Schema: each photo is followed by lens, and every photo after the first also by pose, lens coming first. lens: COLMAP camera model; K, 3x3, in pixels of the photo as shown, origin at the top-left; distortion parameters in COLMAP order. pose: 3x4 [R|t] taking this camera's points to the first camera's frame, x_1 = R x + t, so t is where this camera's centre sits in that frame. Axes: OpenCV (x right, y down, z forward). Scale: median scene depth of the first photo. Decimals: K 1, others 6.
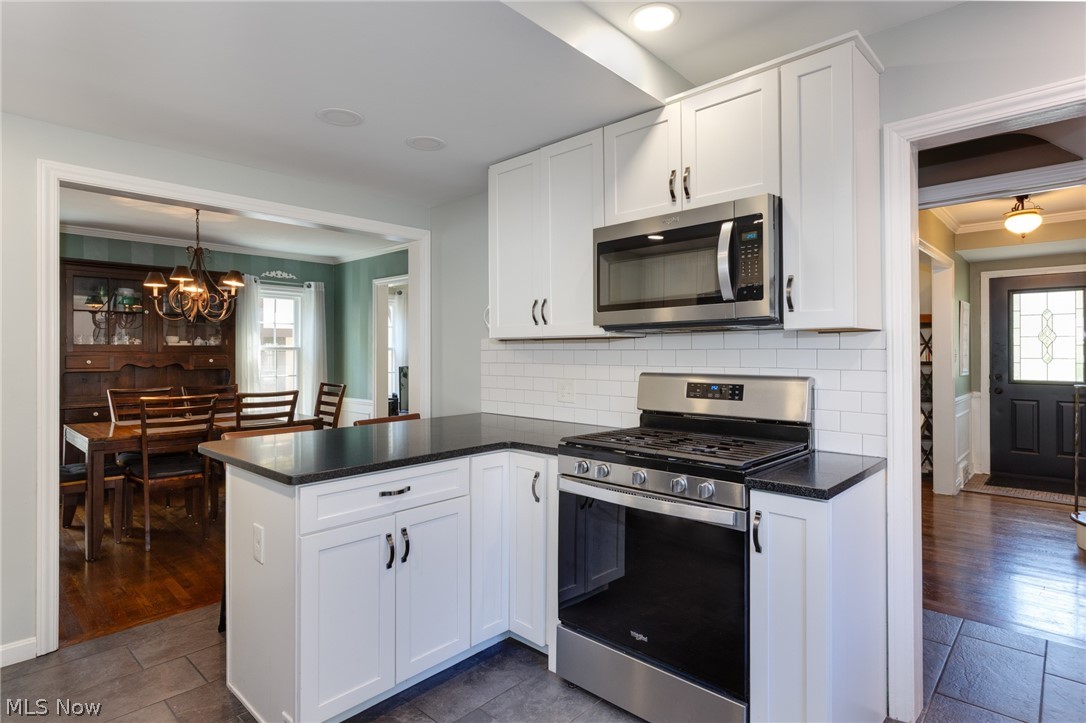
lens RADIAL K [[575.0, 0, 553.9], [0, 575.0, 354.5], [0, 0, 1]] dist [-0.006964, 0.002072]
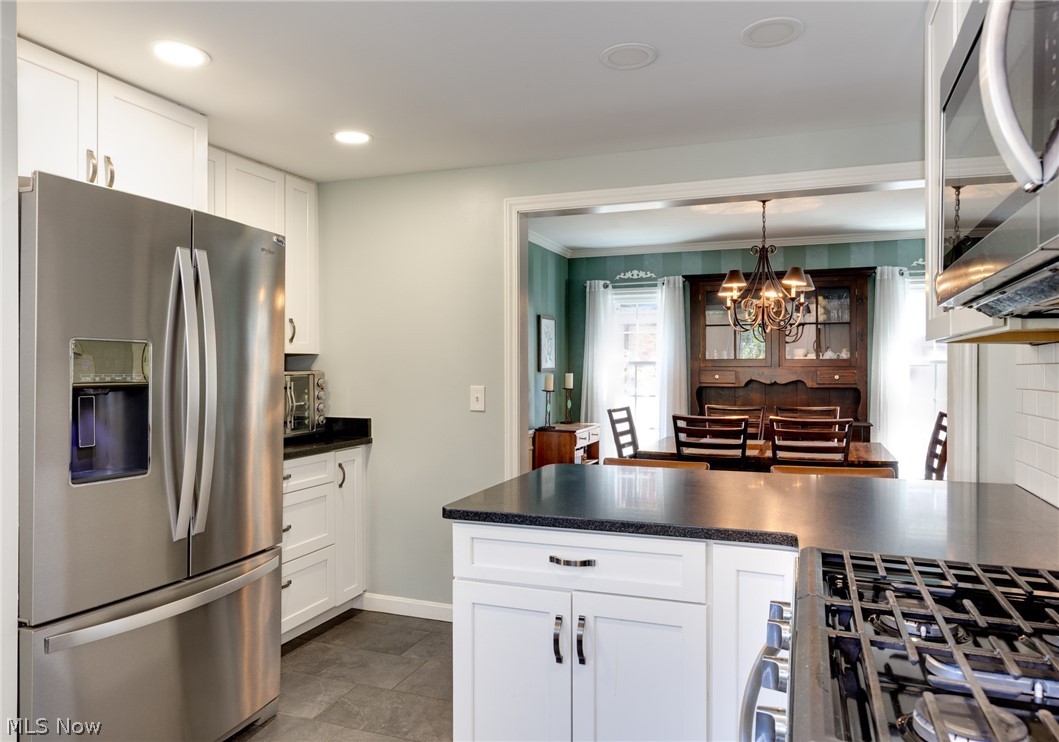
lens RADIAL K [[708.5, 0, 533.1], [0, 708.5, 366.1], [0, 0, 1]] dist [0.008405, -0.001944]
pose [[0.377247, 0.000518, -0.926112, 0.265956], [-0.004334, 0.999990, -0.001206, -0.003100], [0.926102, 0.004468, 0.377246, 0.307002]]
